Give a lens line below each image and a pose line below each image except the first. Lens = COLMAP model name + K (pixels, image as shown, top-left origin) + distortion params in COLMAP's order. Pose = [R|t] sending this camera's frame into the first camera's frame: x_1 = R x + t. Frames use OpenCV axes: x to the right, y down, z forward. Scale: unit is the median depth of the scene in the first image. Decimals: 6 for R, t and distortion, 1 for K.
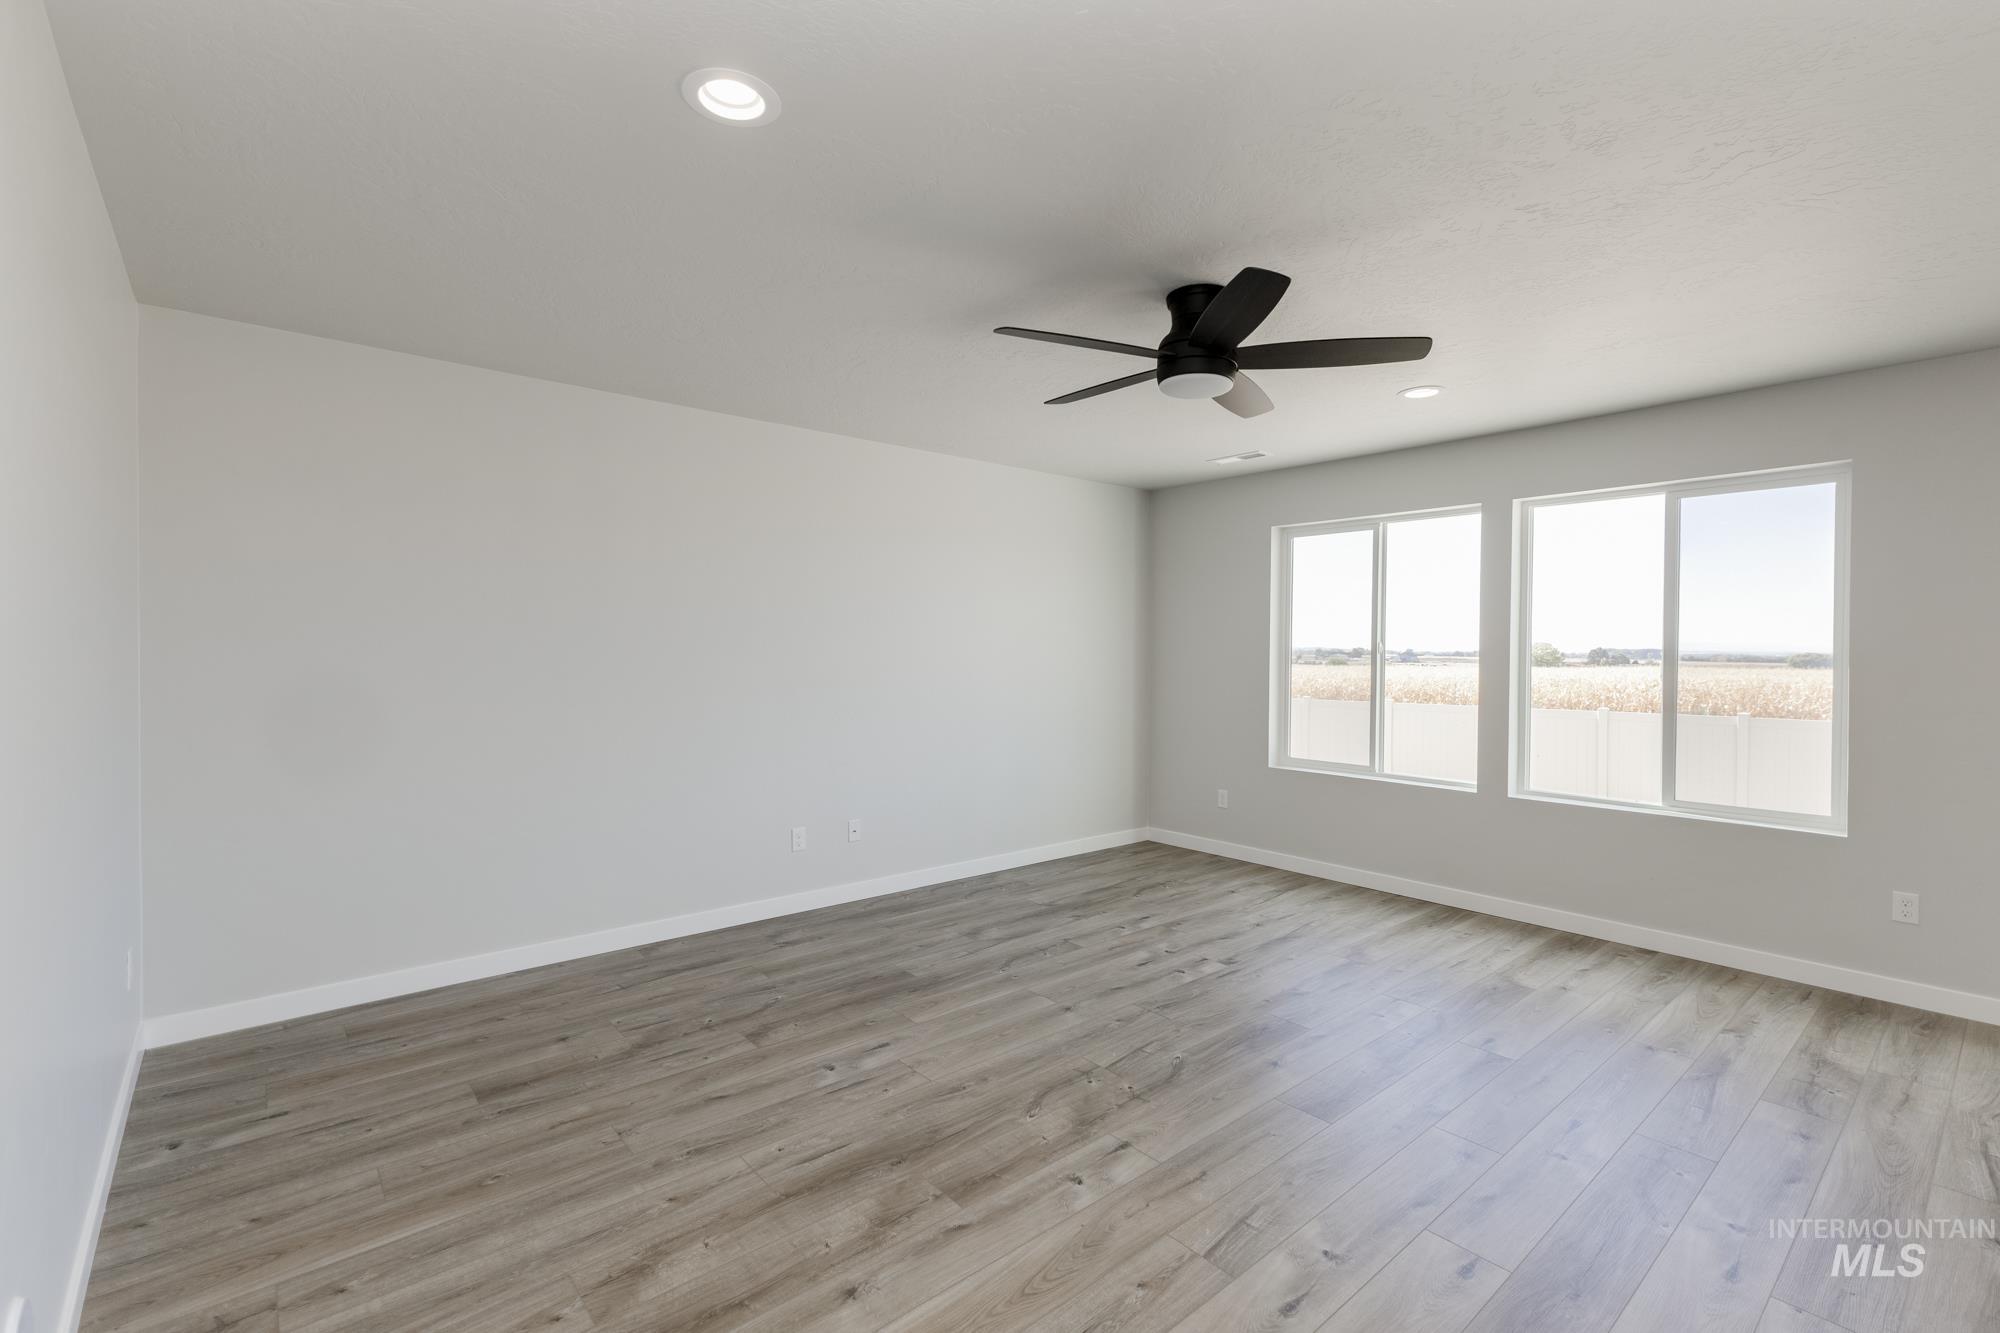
lens RADIAL K [[868.4, 0, 1011.5], [0, 868.4, 657.3], [0, 0, 1]] dist [0.013422, -0.002397]
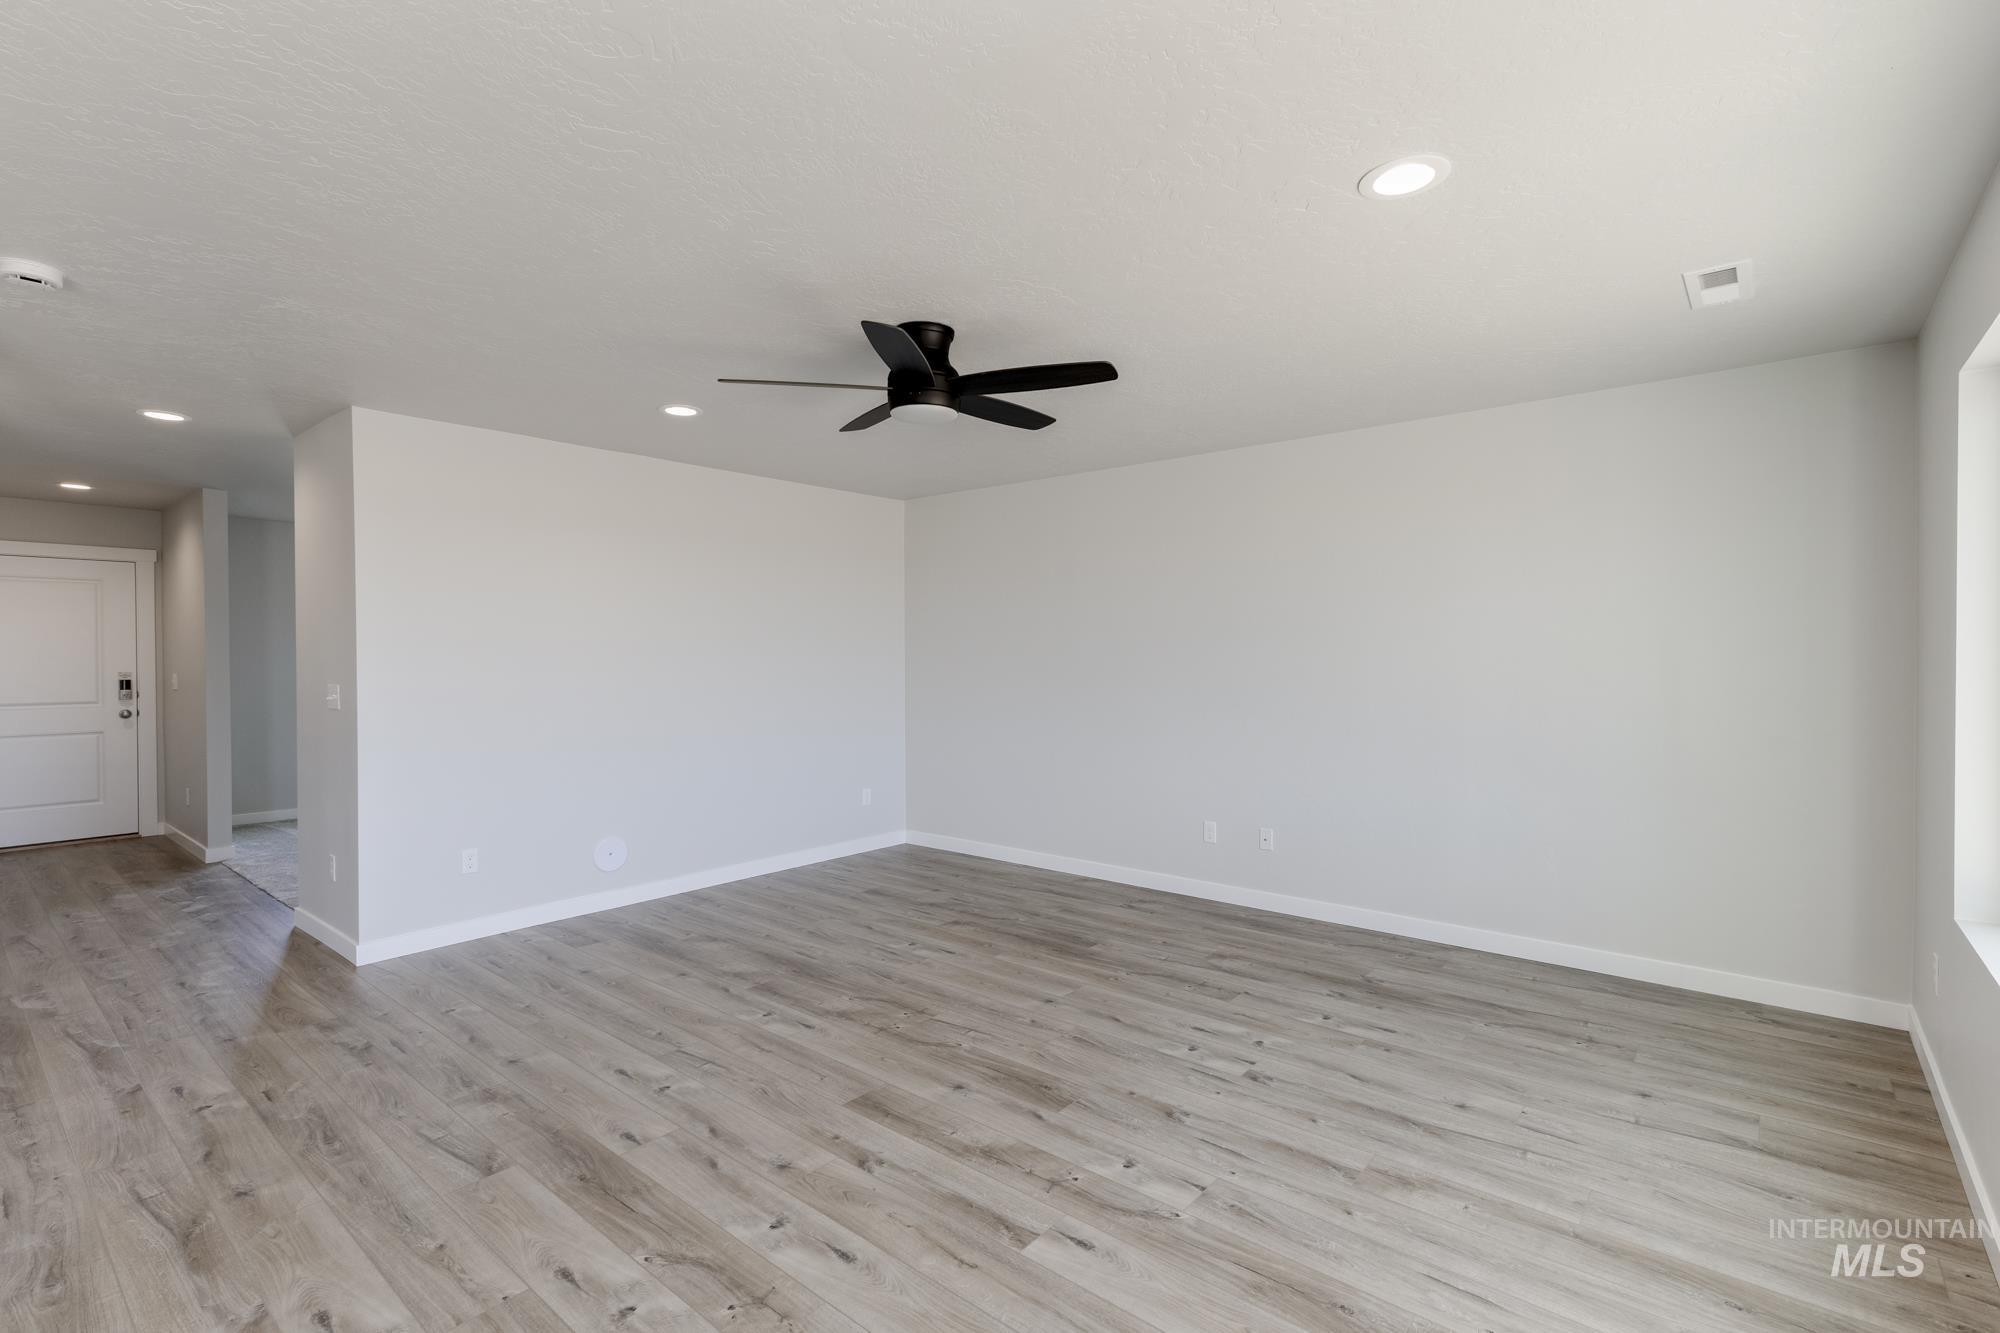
lens RADIAL K [[868.4, 0, 987.0], [0, 868.4, 664.5], [0, 0, 1]] dist [0.013422, -0.002397]
pose [[0.179943, 0.000716, -0.983677, 0.959277], [-0.001396, 0.999999, 0.000473, -0.001507], [0.983676, 0.001288, 0.179944, 0.654580]]
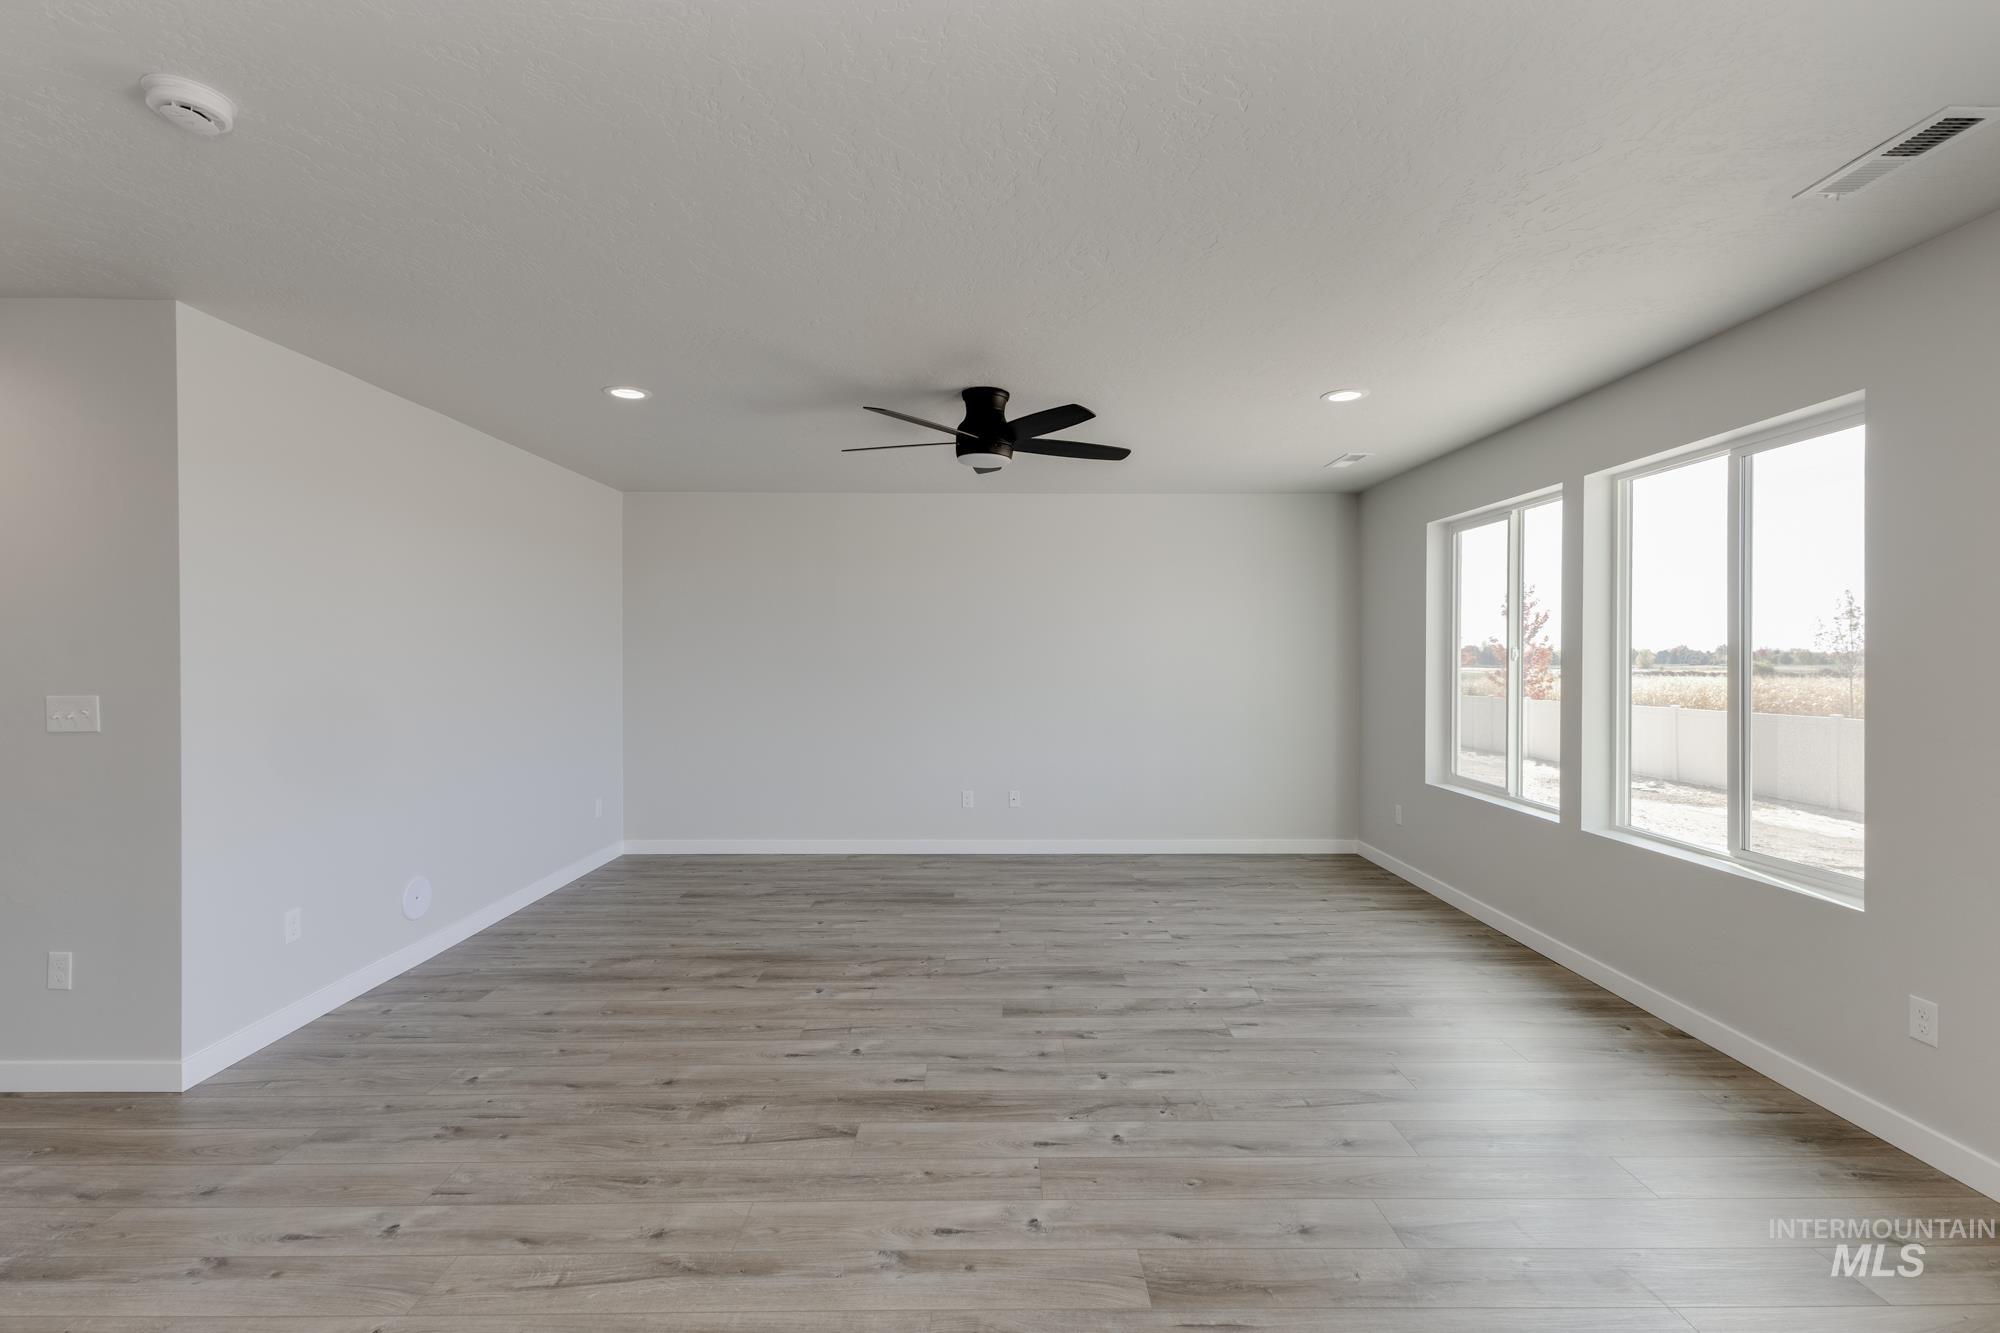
lens RADIAL K [[868.4, 0, 985.3], [0, 868.4, 668.7], [0, 0, 1]] dist [0.013422, -0.002397]
pose [[0.766149, 0.002752, -0.642657, 0.792375], [-0.000228, 0.999992, 0.004010, 0.001278], [0.642663, -0.002925, 0.766143, -0.015276]]
